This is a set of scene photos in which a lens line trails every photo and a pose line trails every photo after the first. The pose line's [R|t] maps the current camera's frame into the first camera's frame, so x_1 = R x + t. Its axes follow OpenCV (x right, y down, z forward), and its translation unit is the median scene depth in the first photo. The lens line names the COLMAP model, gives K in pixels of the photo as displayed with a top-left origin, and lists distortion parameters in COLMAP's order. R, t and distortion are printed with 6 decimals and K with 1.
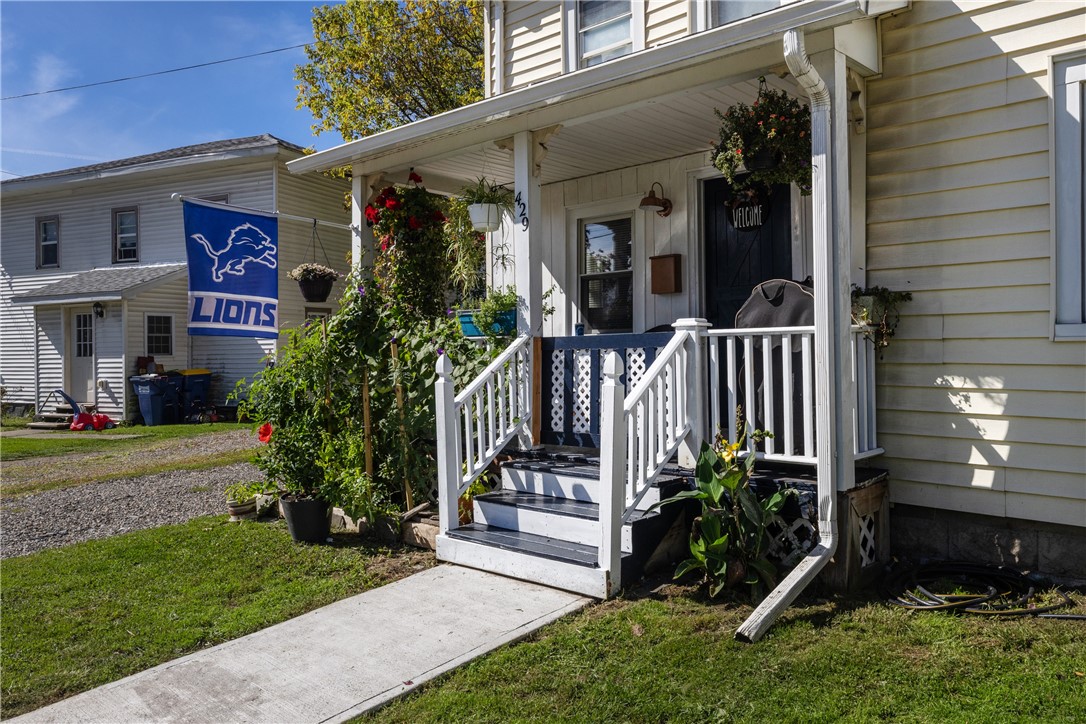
lens RADIAL K [[764.1, 0, 544.1], [0, 764.1, 330.9], [0, 0, 1]] dist [0.002417, 0.002008]
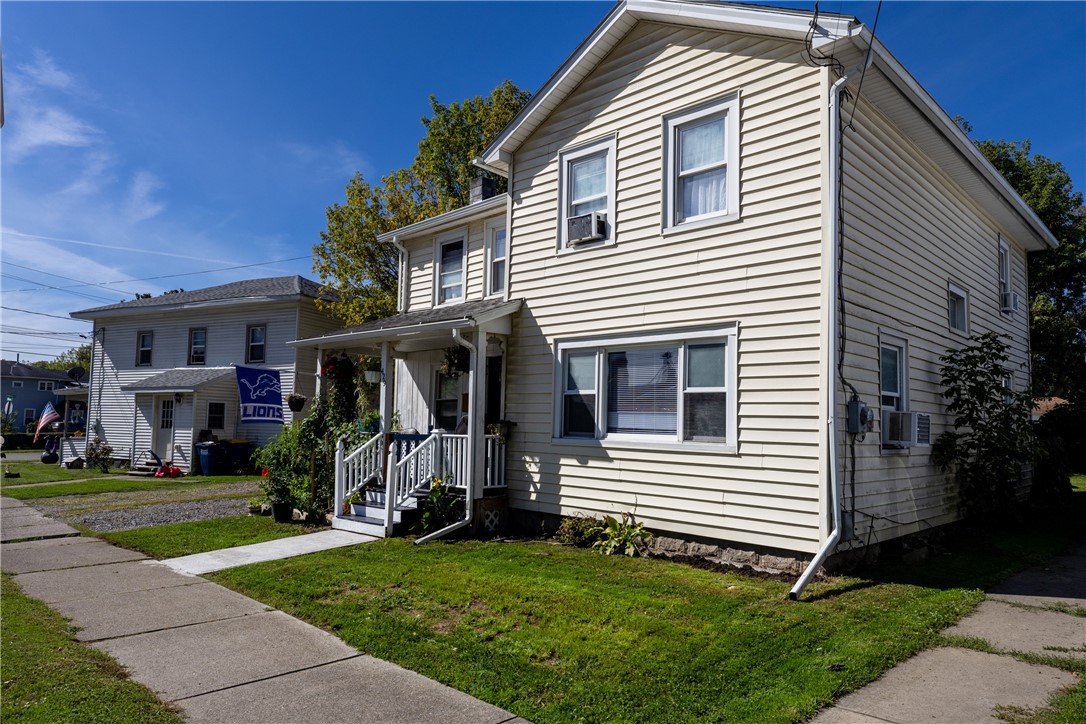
lens RADIAL K [[726.6, 0, 543.0], [0, 726.6, 362.0], [0, 0, 1]] dist [0.005859, 0.001986]
pose [[0.998815, 0.028979, -0.039092, 0.430423], [-0.031415, 0.997507, -0.063197, -0.066649], [0.037163, 0.064350, 0.997235, -0.920414]]
